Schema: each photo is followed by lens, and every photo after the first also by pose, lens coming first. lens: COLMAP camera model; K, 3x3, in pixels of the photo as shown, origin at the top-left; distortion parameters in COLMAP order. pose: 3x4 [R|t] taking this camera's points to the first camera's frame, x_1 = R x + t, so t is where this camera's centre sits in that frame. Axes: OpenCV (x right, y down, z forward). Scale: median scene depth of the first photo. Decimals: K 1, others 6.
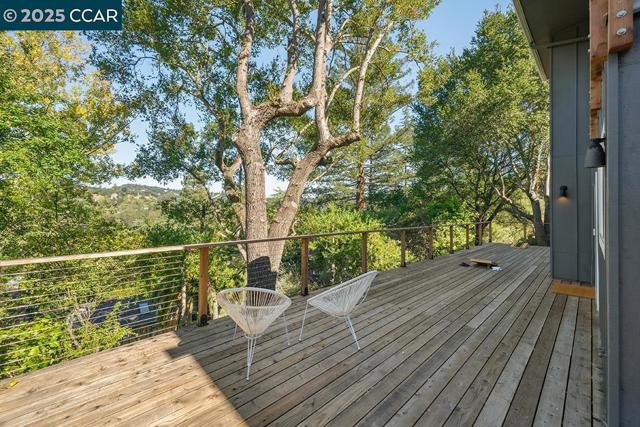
lens RADIAL K [[258.9, 0, 320.2], [0, 258.9, 203.4], [0, 0, 1]] dist [0.000753, 0.000066]
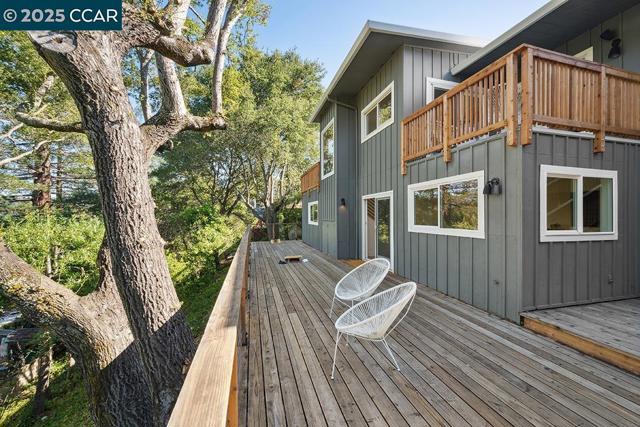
lens RADIAL K [[250.4, 0, 322.9], [0, 250.4, 214.2], [0, 0, 1]] dist [0.003276, 0.000319]
pose [[0.467661, -0.013749, 0.883801, -0.480651], [-0.007702, 0.999778, 0.019629, -0.002000], [-0.883874, -0.015987, 0.467451, 0.450463]]
